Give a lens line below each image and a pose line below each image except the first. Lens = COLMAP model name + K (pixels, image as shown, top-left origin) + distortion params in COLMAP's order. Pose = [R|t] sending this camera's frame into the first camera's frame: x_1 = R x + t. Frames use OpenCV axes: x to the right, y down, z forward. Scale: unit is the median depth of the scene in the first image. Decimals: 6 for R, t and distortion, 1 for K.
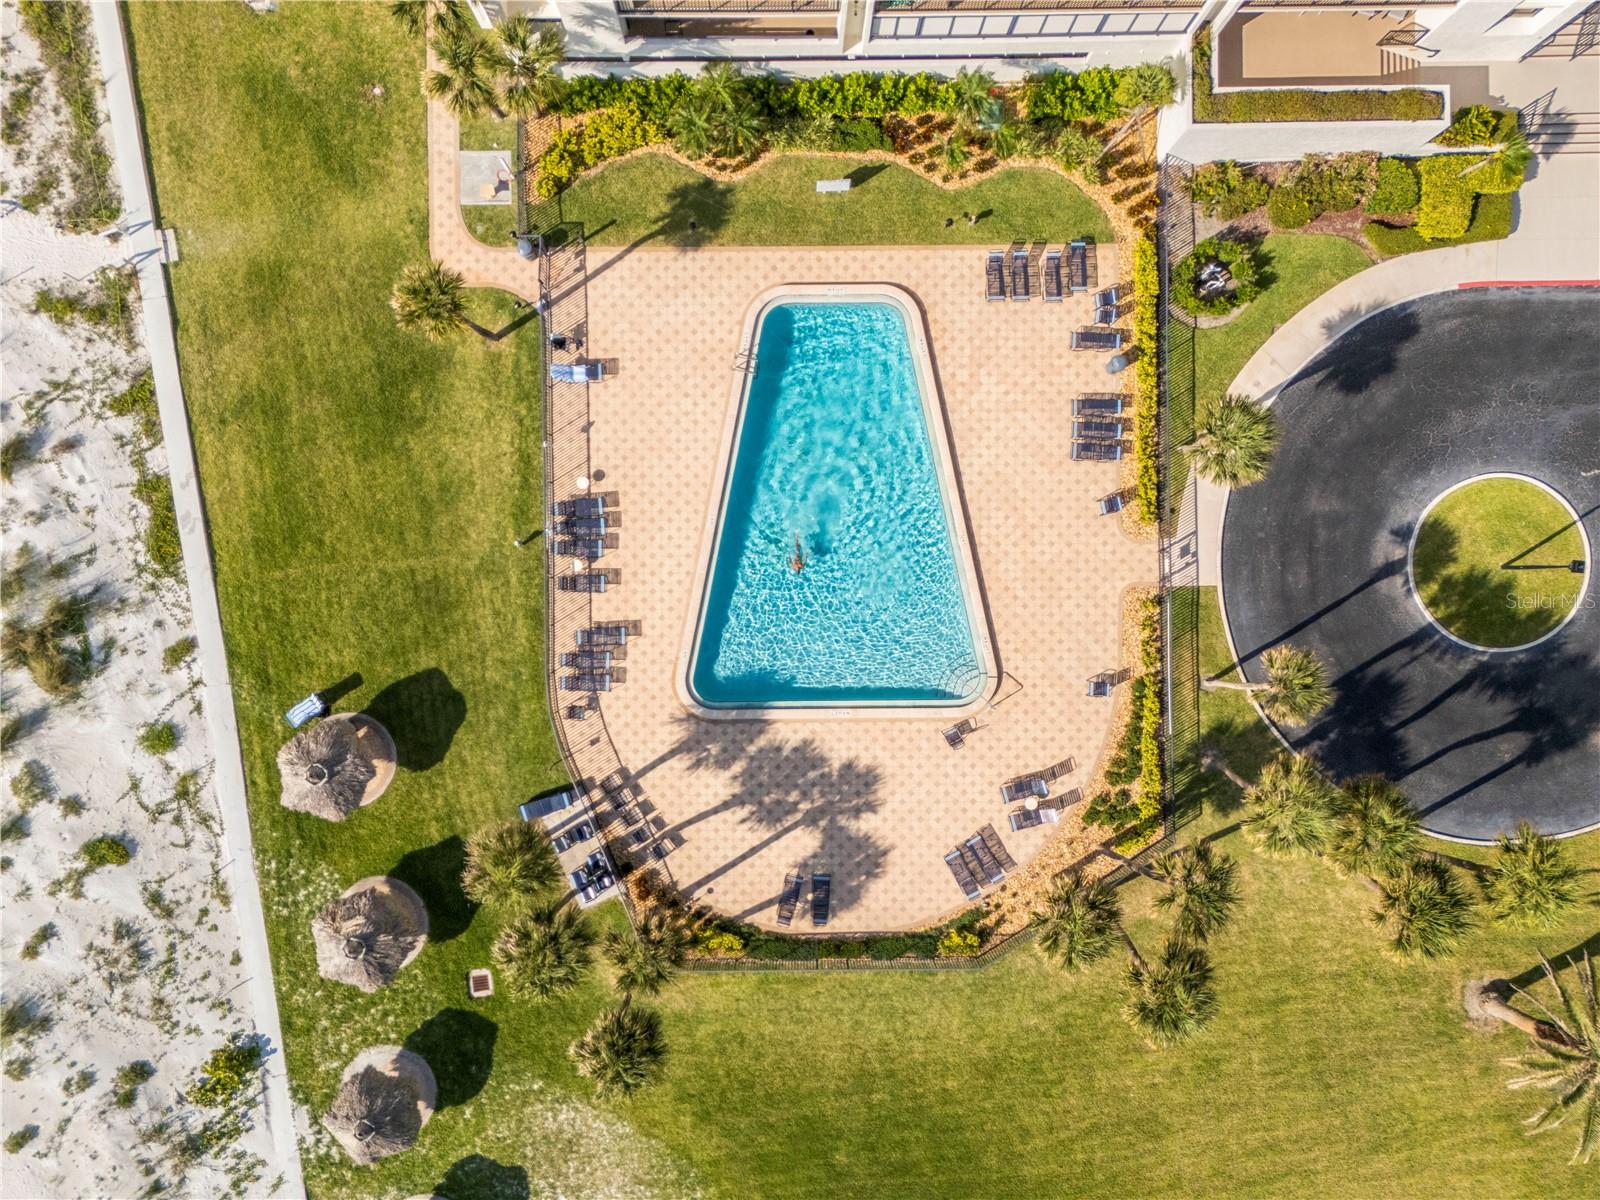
lens RADIAL K [[1174.7, 0, 798.2], [0, 1174.7, 601.1], [0, 0, 1]] dist [0.083554, -0.070739]
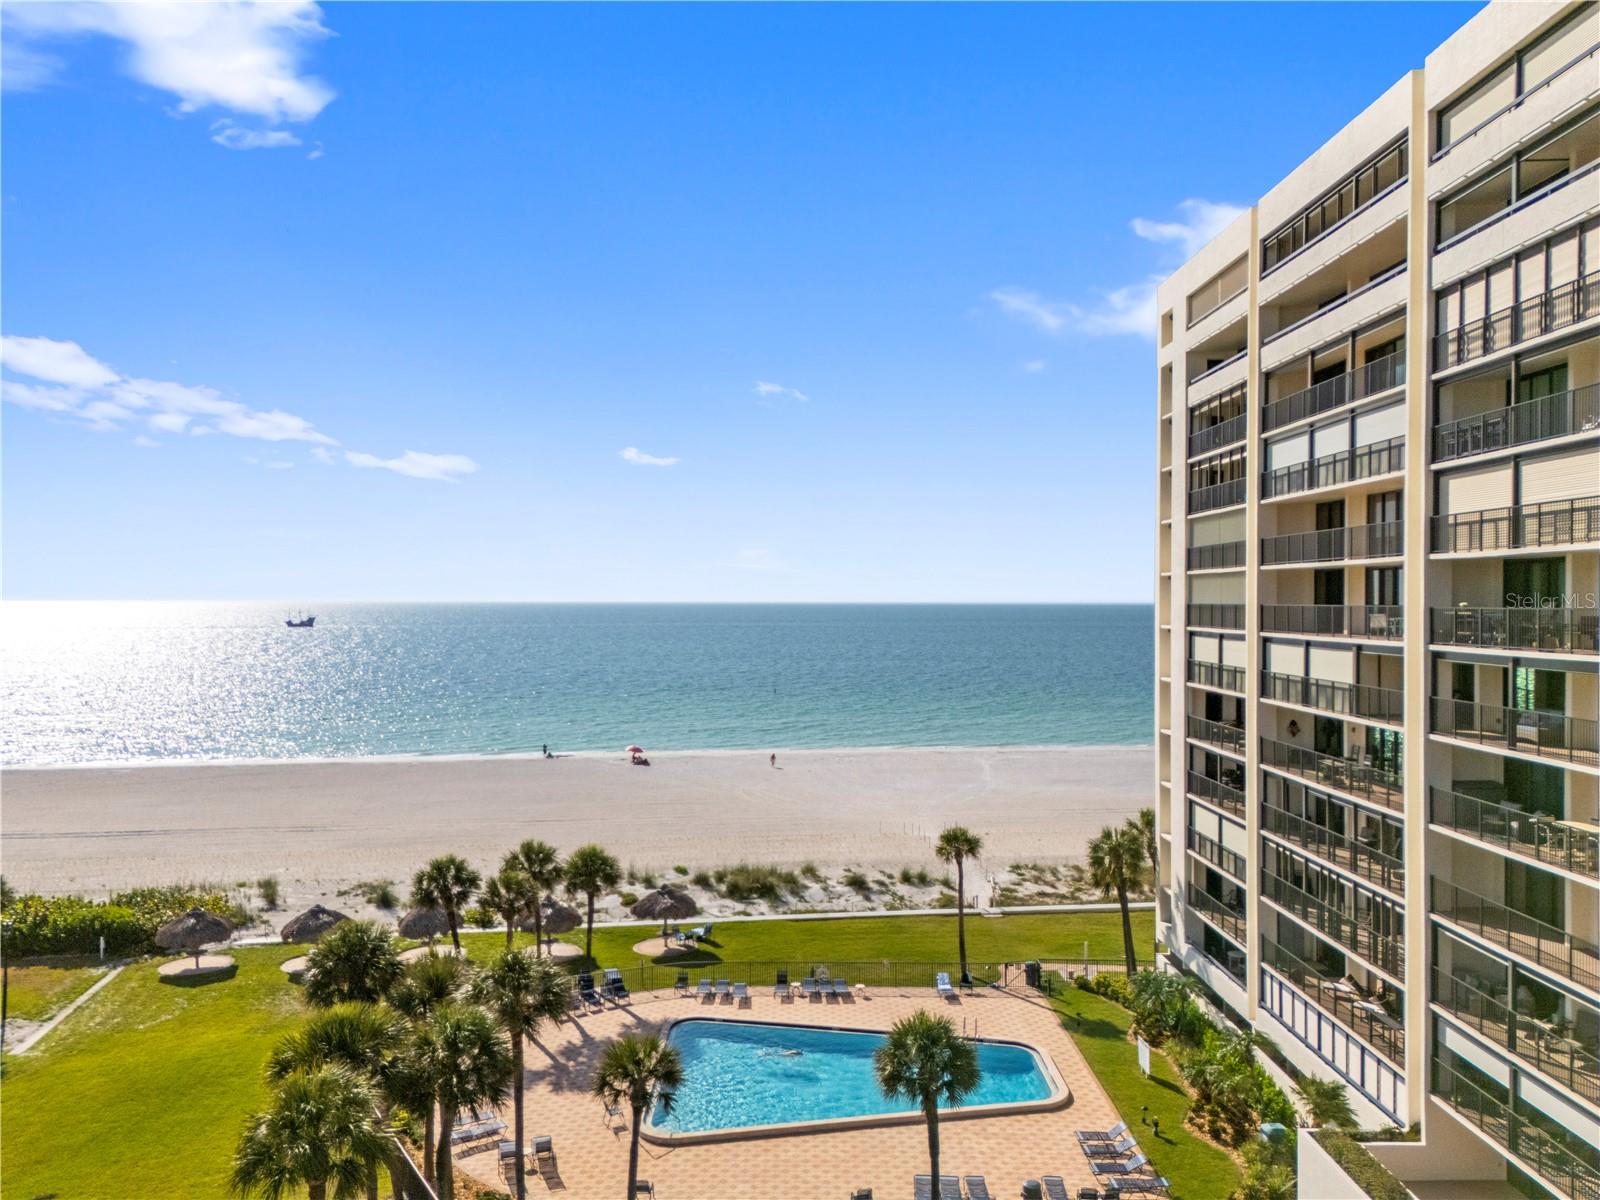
lens RADIAL K [[1174.7, 0, 798.1], [0, 1174.7, 603.3], [0, 0, 1]] dist [0.083554, -0.070739]
pose [[-0.006603, -0.006604, -0.999956, 1.100736], [-0.999958, -0.006239, 0.006644, -0.038491], [-0.006283, 0.999959, -0.006563, 0.584931]]
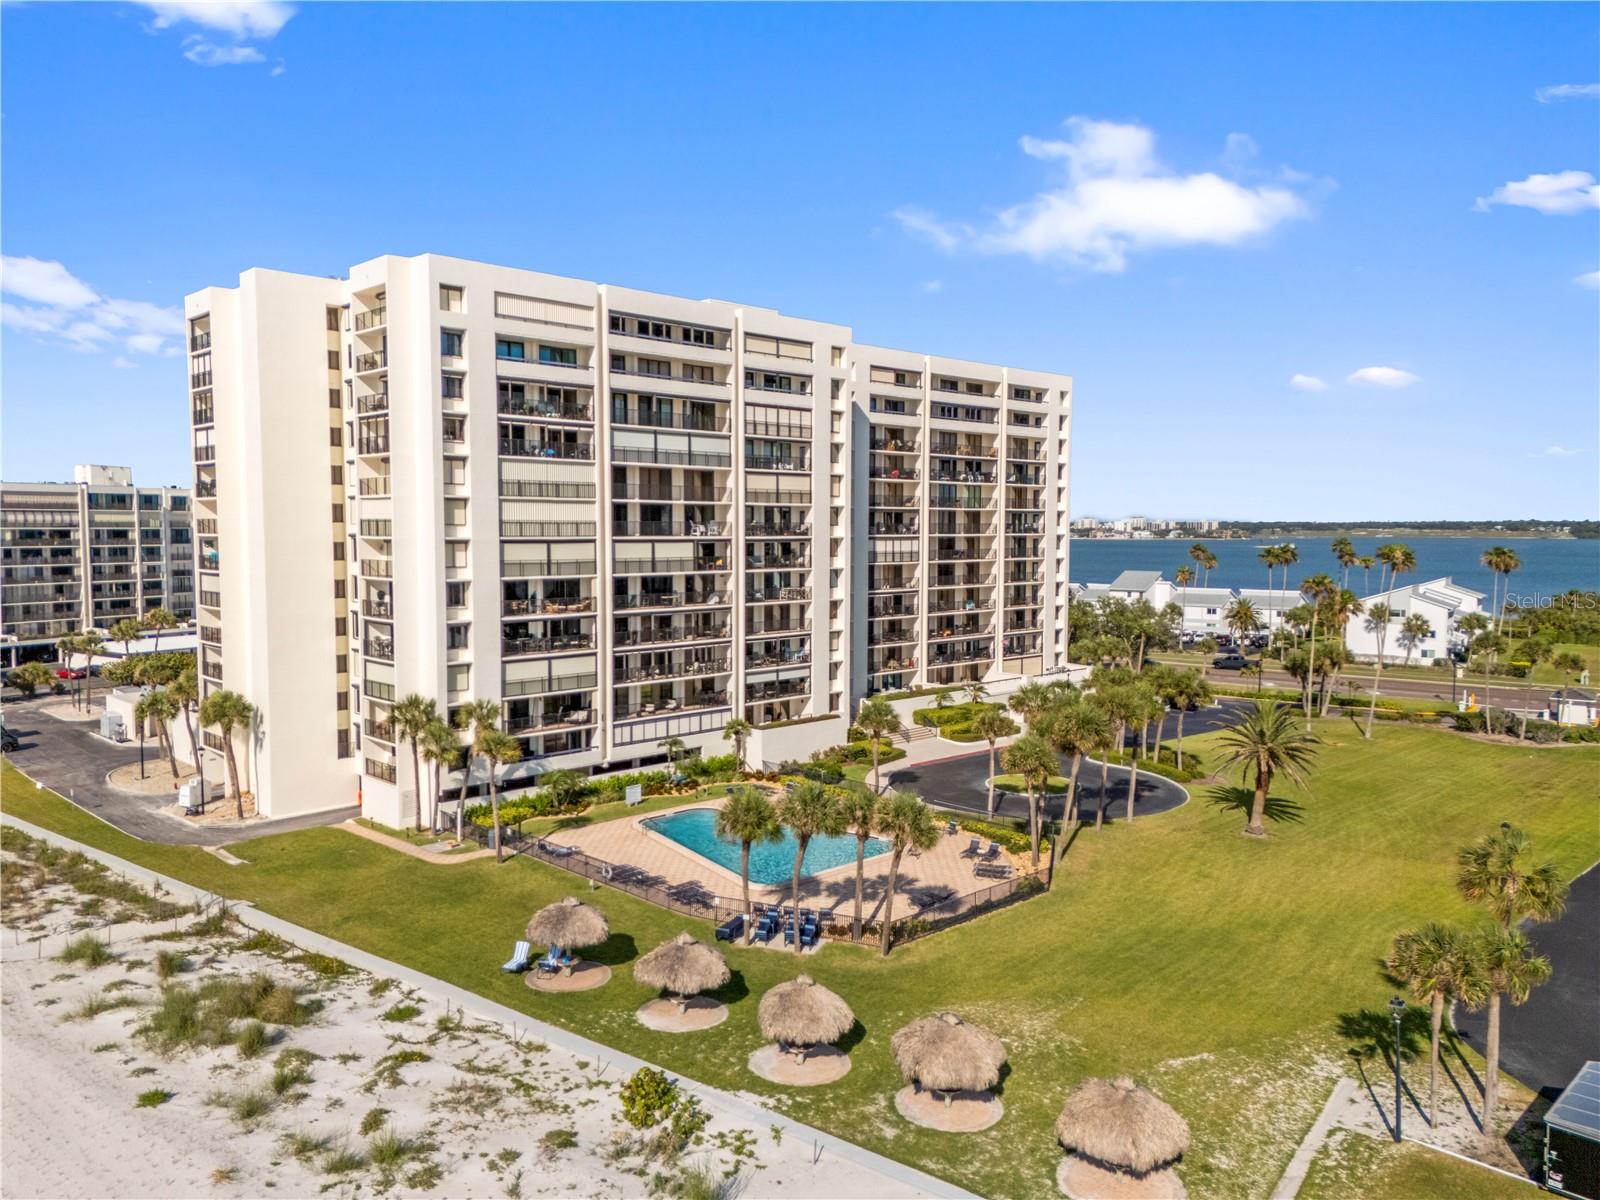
lens RADIAL K [[1174.7, 0, 808.2], [0, 1174.7, 611.0], [0, 0, 1]] dist [0.083554, -0.070739]
pose [[0.724599, -0.060563, 0.686505, -0.962115], [0.689077, 0.047215, -0.723148, 1.079638], [0.011383, 0.997047, 0.075945, 0.579916]]
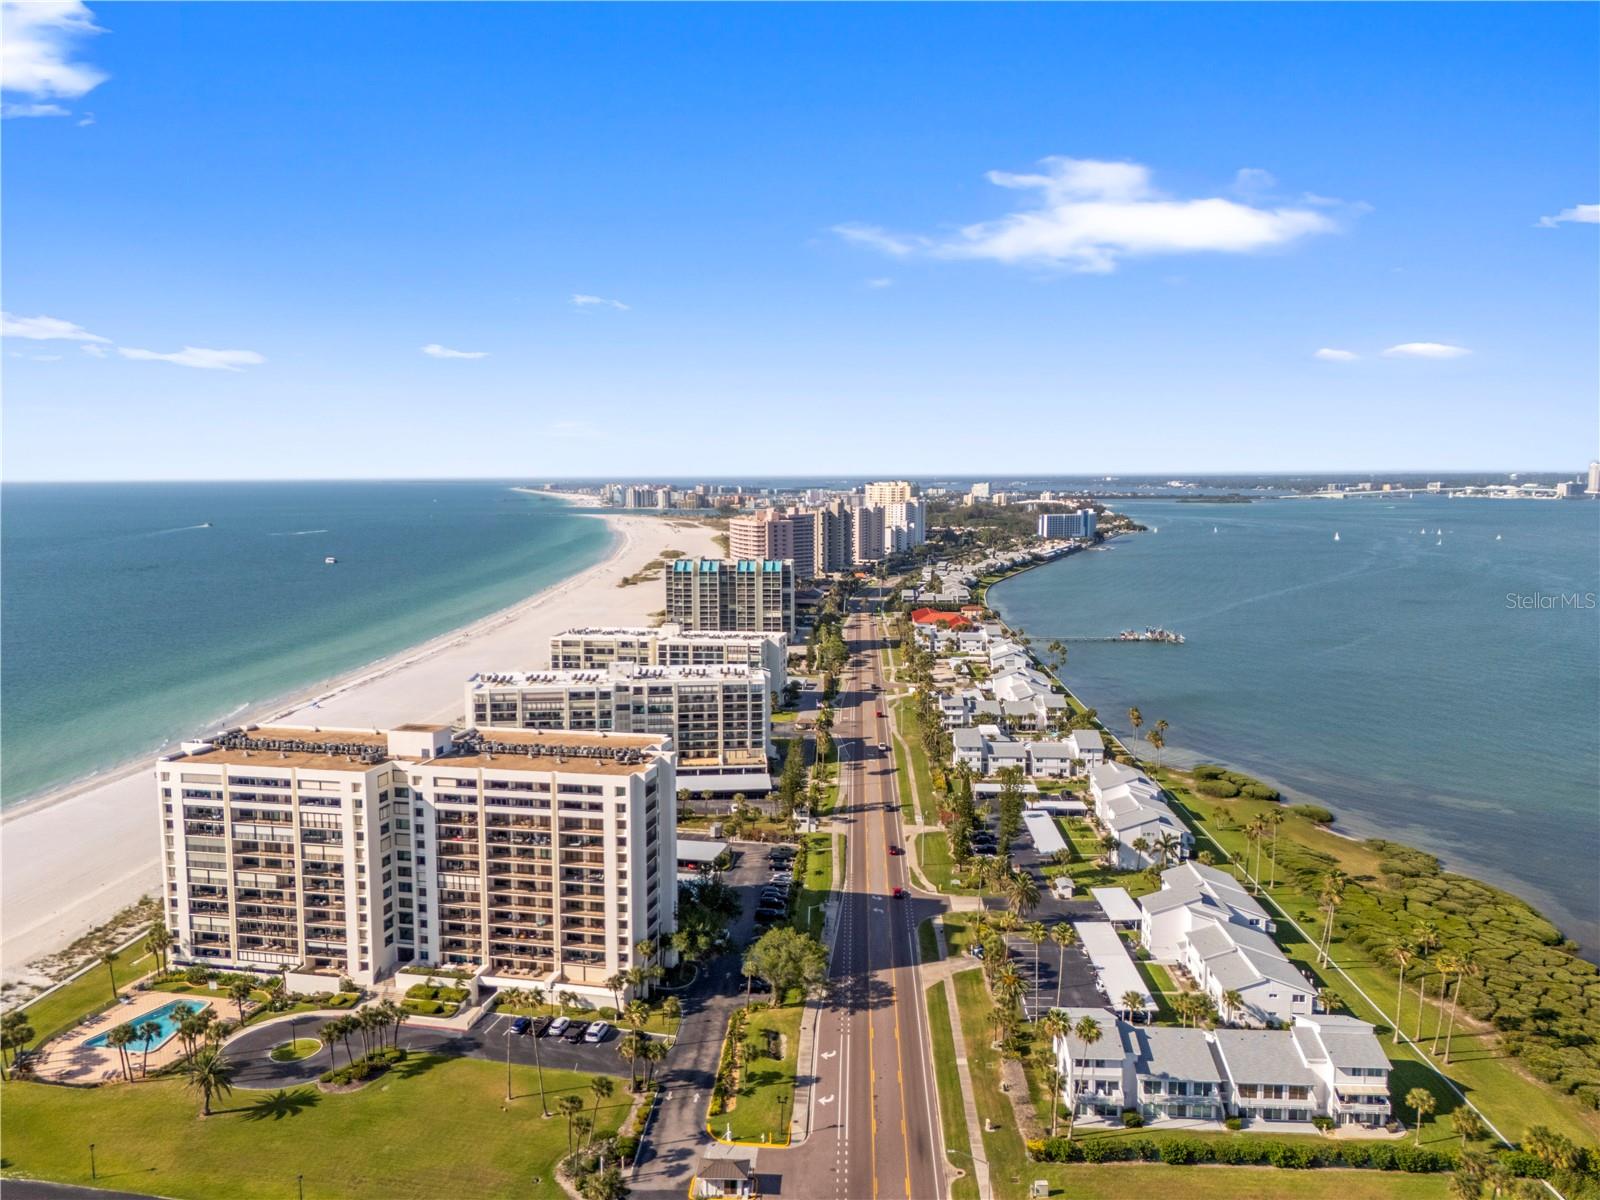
lens RADIAL K [[1174.7, 0, 791.0], [0, 1174.7, 609.9], [0, 0, 1]] dist [0.083554, -0.070739]
pose [[0.968080, 0.009299, -0.250467, 2.991587], [-0.250001, 0.107137, -0.962300, 3.007840], [0.017886, 0.994201, 0.106042, -0.716032]]
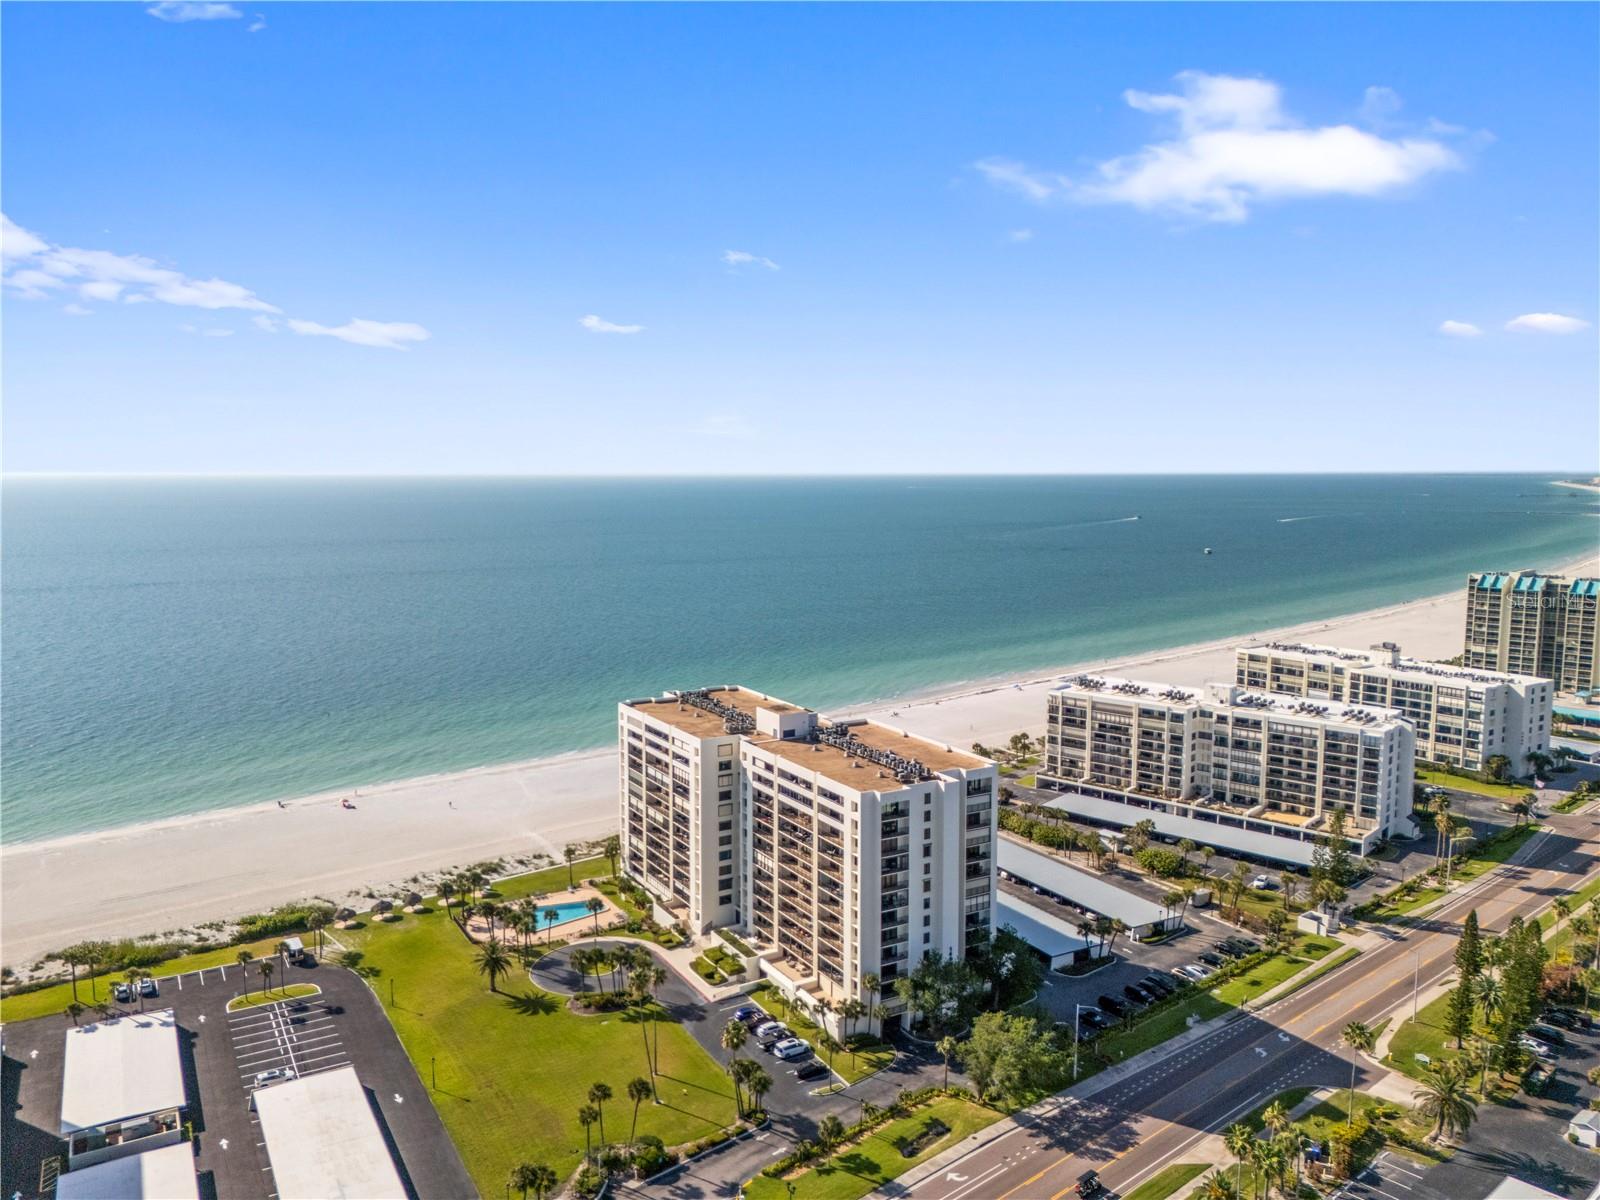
lens RADIAL K [[1174.7, 0, 794.9], [0, 1174.7, 594.6], [0, 0, 1]] dist [0.083554, -0.070739]
pose [[0.488998, 0.079142, -0.868687, 4.507987], [-0.872282, 0.046840, -0.486755, 1.351573], [0.002166, 0.995762, 0.091938, -0.704585]]
